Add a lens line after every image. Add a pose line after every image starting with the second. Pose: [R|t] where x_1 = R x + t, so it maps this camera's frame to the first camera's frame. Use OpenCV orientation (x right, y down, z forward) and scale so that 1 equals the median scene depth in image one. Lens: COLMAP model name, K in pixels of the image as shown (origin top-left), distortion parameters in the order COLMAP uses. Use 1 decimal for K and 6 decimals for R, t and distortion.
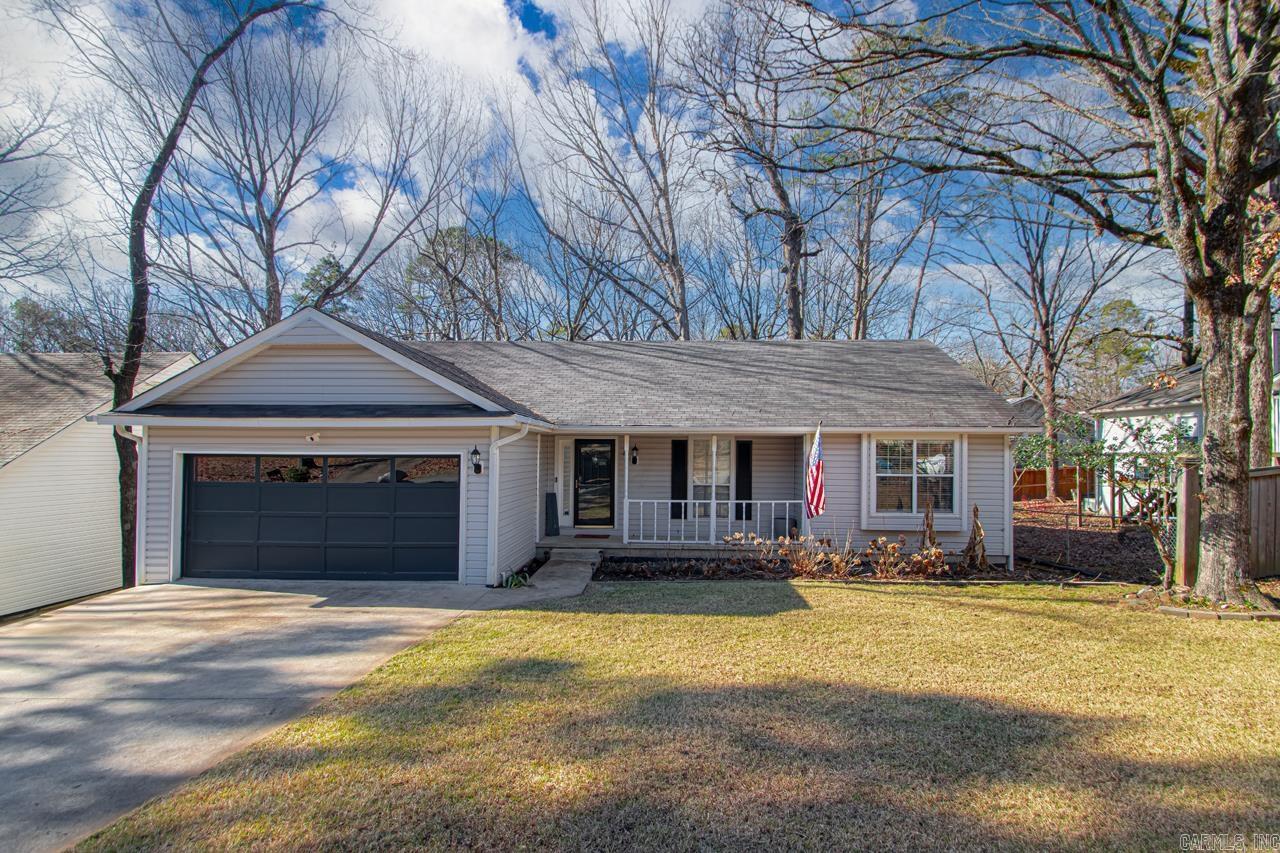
lens RADIAL K [[590.6, 0, 638.8], [0, 590.6, 420.5], [0, 0, 1]] dist [0.018034, -0.016403]
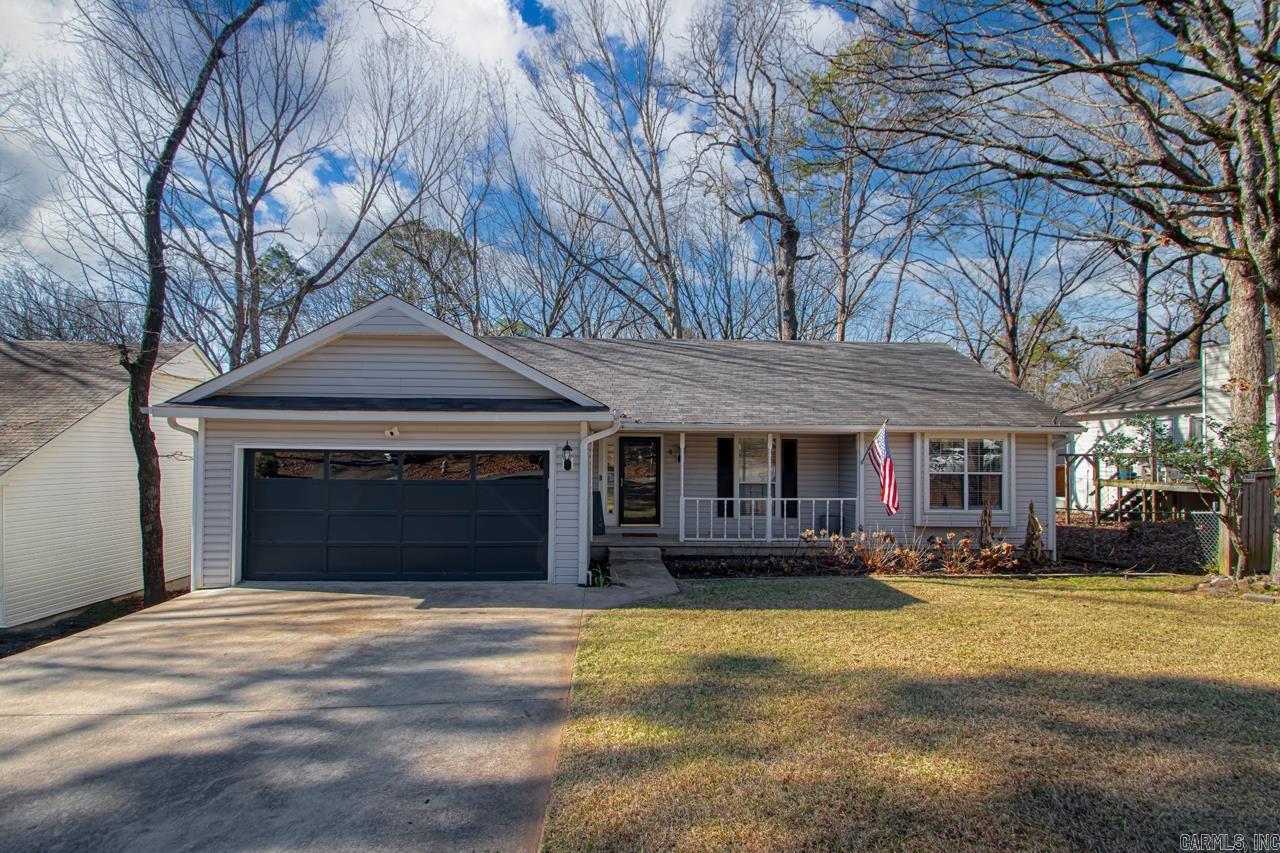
lens RADIAL K [[592.9, 0, 636.0], [0, 592.9, 421.1], [0, 0, 1]] dist [0.016261, -0.016021]
pose [[0.997059, 0.007566, 0.076263, -0.191399], [-0.007539, 0.999971, -0.000640, 0.007315], [-0.076266, 0.000064, 0.997088, 0.012626]]
